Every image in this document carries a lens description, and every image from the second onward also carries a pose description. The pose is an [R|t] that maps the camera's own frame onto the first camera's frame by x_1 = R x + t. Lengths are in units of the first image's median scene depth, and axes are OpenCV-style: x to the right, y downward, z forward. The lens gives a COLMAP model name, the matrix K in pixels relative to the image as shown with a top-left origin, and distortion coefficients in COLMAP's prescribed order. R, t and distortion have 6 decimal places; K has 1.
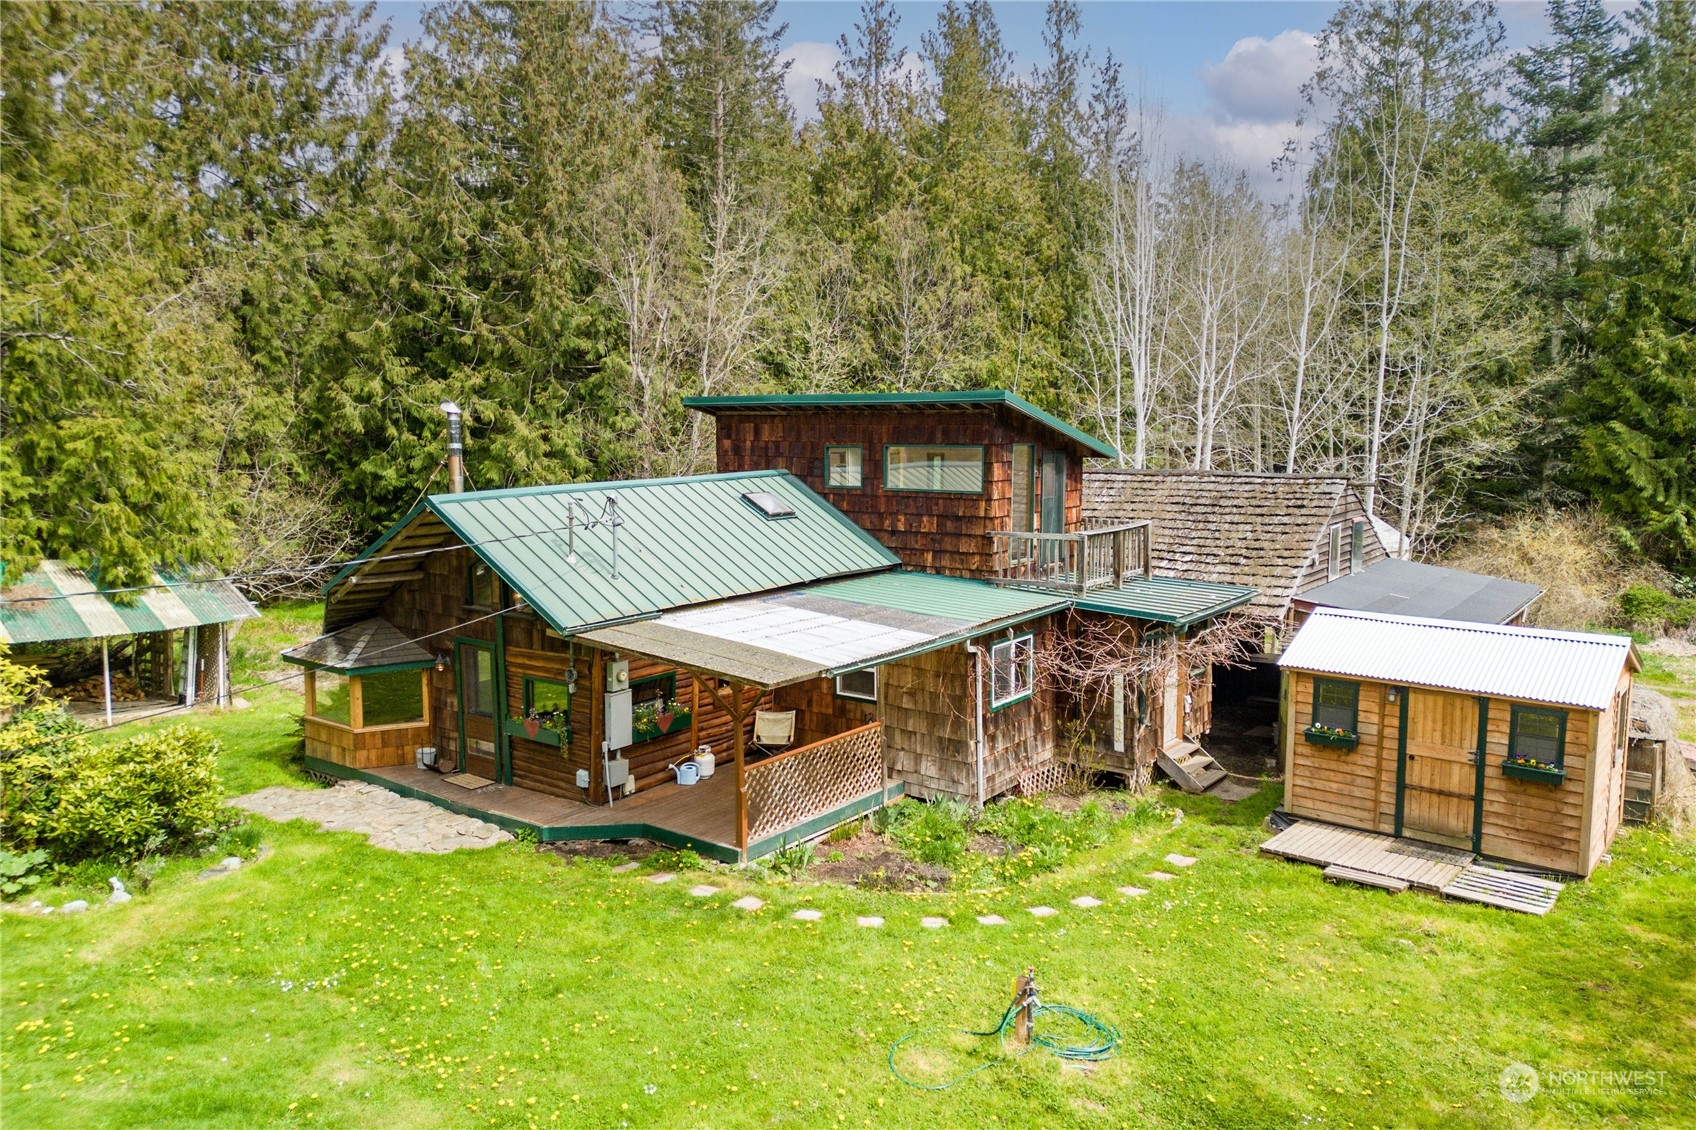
lens RADIAL K [[1170.5, 0, 876.3], [0, 1170.5, 564.2], [0, 0, 1]] dist [0.082358, -0.085699]
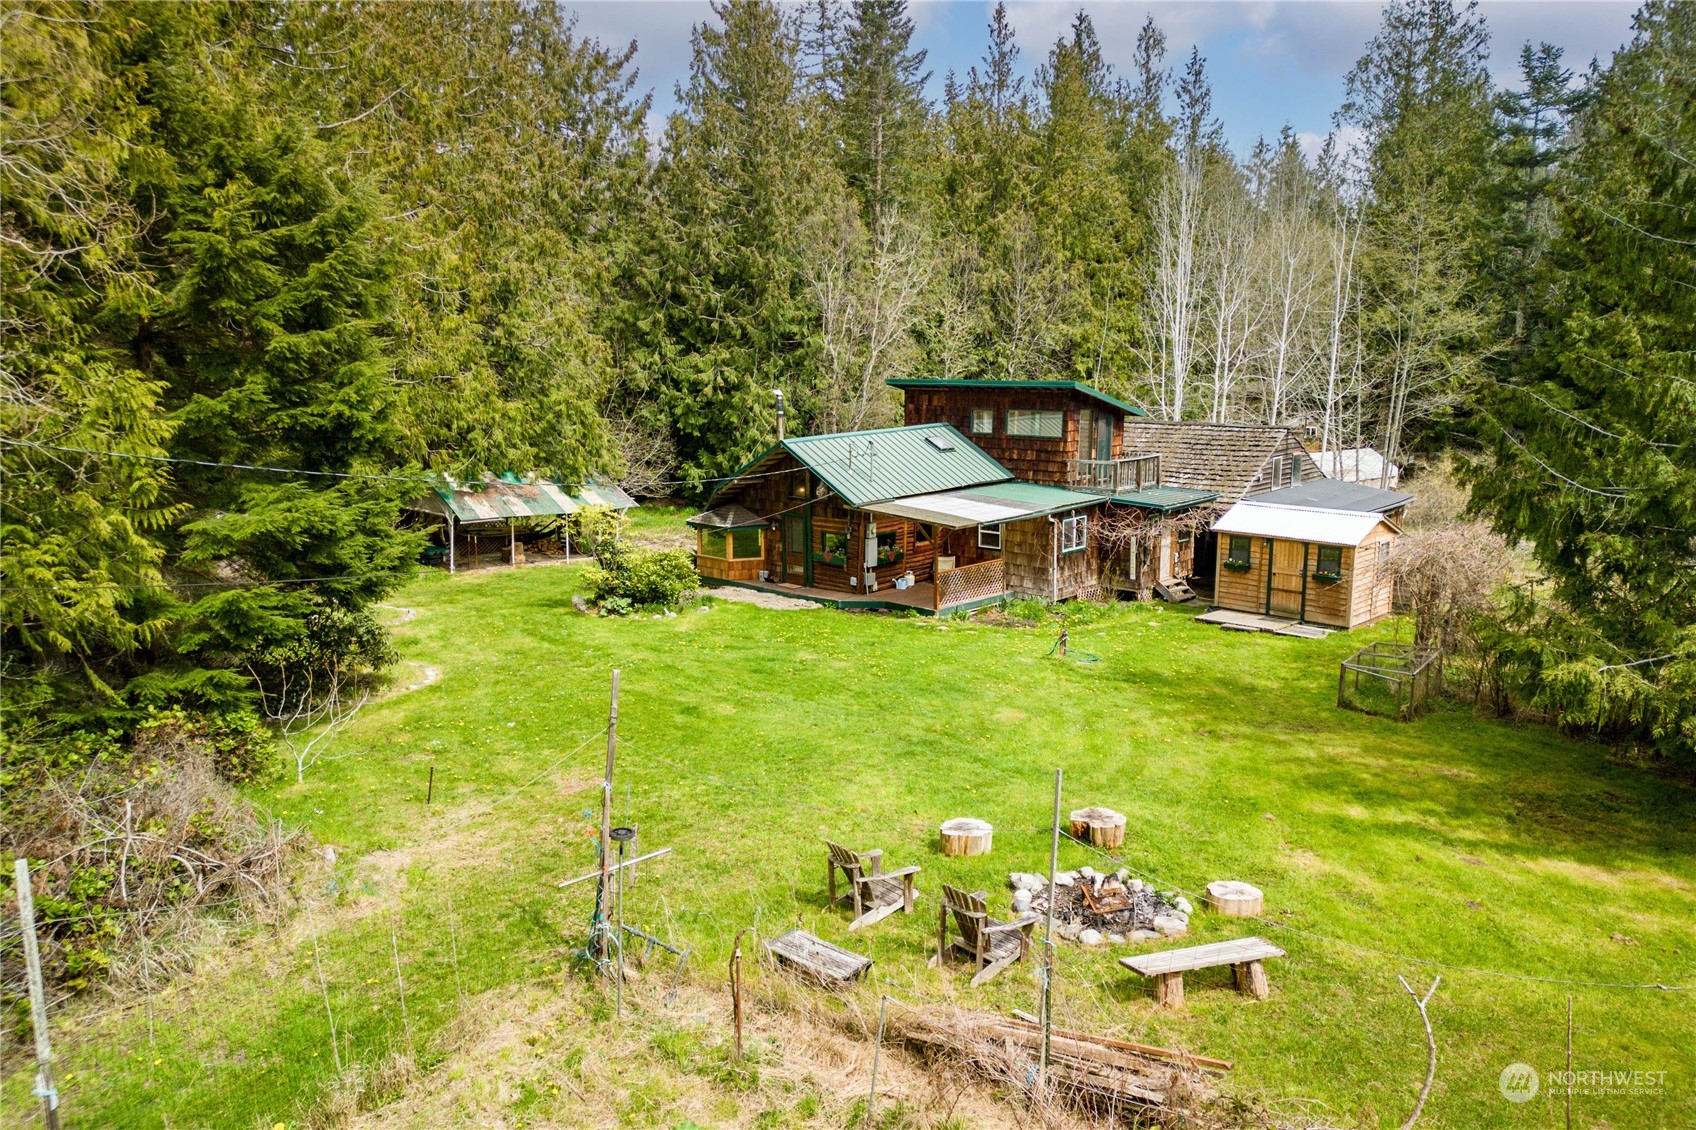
lens RADIAL K [[1170.5, 0, 876.3], [0, 1170.5, 564.2], [0, 0, 1]] dist [0.082358, -0.085699]
pose [[0.995995, 0.015576, -0.088045, -0.028380], [-0.010415, 0.998217, 0.058776, 0.028177], [0.088803, -0.057624, 0.994381, -0.771840]]
